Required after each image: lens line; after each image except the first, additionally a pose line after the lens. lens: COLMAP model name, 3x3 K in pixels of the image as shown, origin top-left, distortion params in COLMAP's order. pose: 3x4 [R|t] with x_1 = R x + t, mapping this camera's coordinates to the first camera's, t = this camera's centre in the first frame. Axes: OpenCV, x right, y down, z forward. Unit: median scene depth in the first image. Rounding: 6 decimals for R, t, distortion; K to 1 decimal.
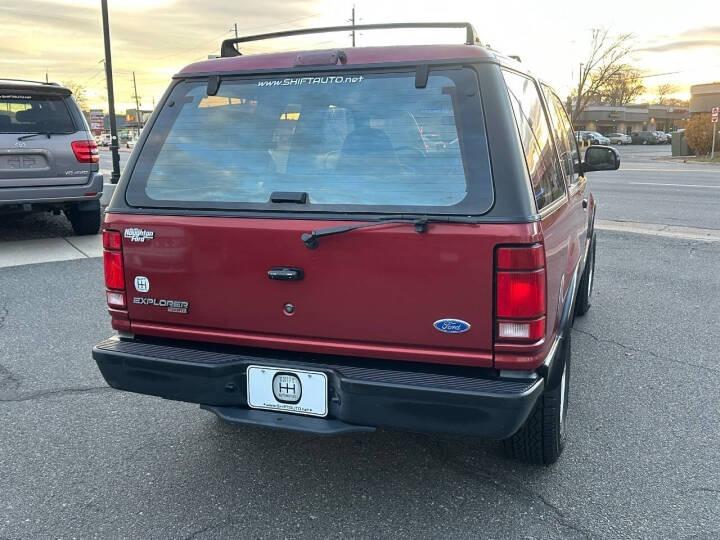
lens RADIAL K [[691.3, 0, 360.0], [0, 691.3, 270.0], [0, 0, 1]] dist [0.171923, -0.335024]
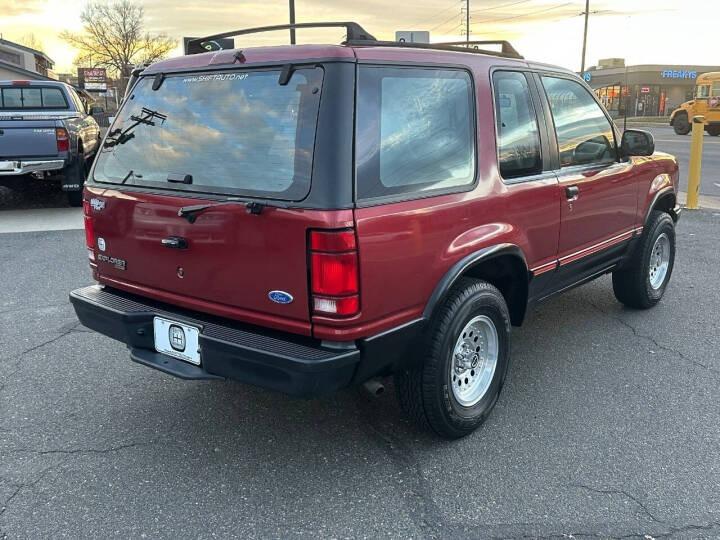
lens RADIAL K [[691.3, 0, 360.0], [0, 691.3, 270.0], [0, 0, 1]] dist [0.171923, -0.335024]
pose [[0.944018, 0.073430, -0.321618, 0.564749], [-0.060113, 0.996880, 0.051158, -0.027495], [0.324371, -0.028961, 0.945486, -0.032325]]
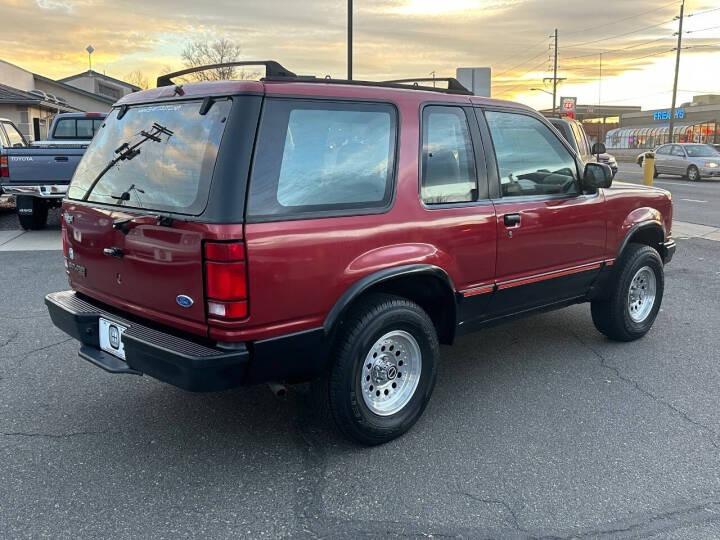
lens RADIAL K [[691.3, 0, 360.0], [0, 691.3, 270.0], [0, 0, 1]] dist [0.171923, -0.335024]
pose [[0.893116, 0.090676, -0.440592, 0.896264], [-0.093979, 0.995470, 0.014370, -0.023092], [0.439900, 0.028572, 0.897592, -0.013701]]
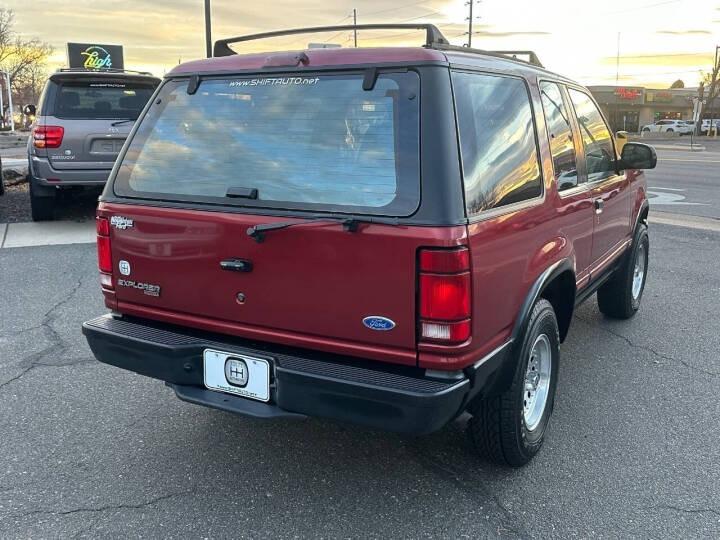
lens RADIAL K [[691.3, 0, 360.0], [0, 691.3, 270.0], [0, 0, 1]] dist [0.171923, -0.335024]
pose [[0.985371, 0.047167, -0.163765, 0.245611], [-0.043716, 0.998741, 0.024616, -0.020663], [0.164720, -0.017097, 0.986192, -0.016662]]
